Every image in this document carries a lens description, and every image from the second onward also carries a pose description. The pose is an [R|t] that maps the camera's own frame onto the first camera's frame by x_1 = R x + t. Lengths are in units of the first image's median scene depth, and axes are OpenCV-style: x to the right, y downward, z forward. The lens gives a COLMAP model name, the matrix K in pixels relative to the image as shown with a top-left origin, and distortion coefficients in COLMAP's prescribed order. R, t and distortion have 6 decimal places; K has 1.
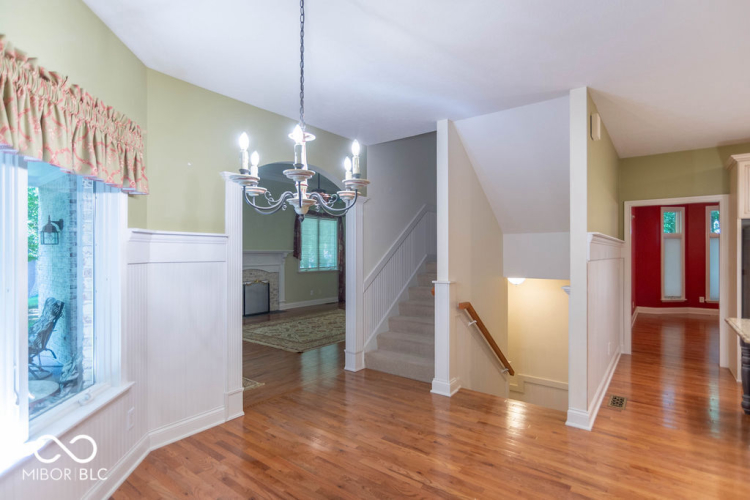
lens RADIAL K [[373.9, 0, 376.3], [0, 373.9, 254.4], [0, 0, 1]] dist [-0.001655, -0.000025]
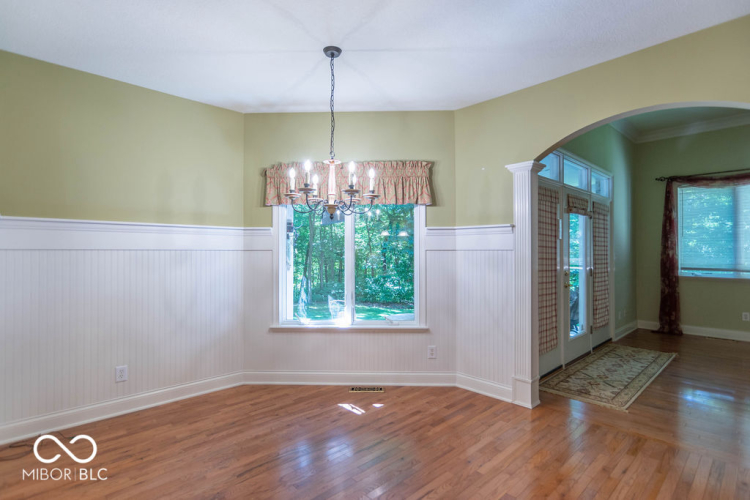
lens RADIAL K [[377.1, 0, 373.7], [0, 377.1, 249.9], [0, 0, 1]] dist [-0.003389, 0.000323]
pose [[-0.156287, -0.002338, -0.987709, 0.234810], [-0.000557, 0.999997, -0.002279, 0.007080], [0.987712, 0.000194, -0.156288, 0.261037]]
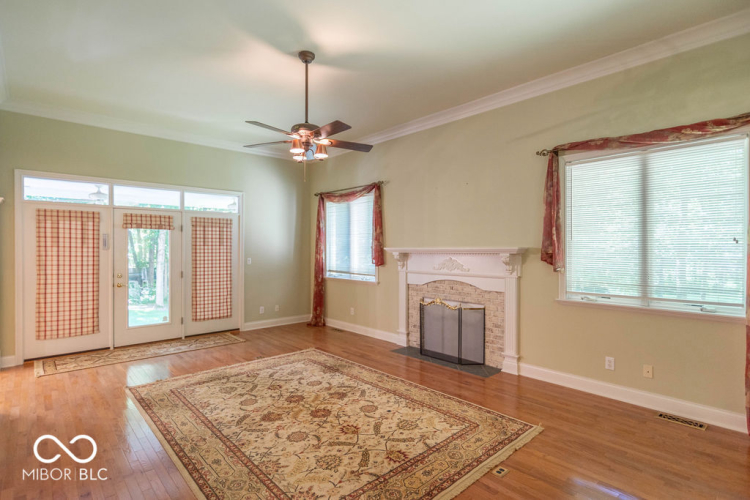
lens RADIAL K [[377.1, 0, 373.7], [0, 377.1, 249.9], [0, 0, 1]] dist [-0.003389, 0.000323]
pose [[-0.178386, 0.003526, -0.983954, 0.251570], [-0.004693, 0.999979, 0.004435, -0.009604], [0.983949, 0.005408, -0.178366, 0.926204]]
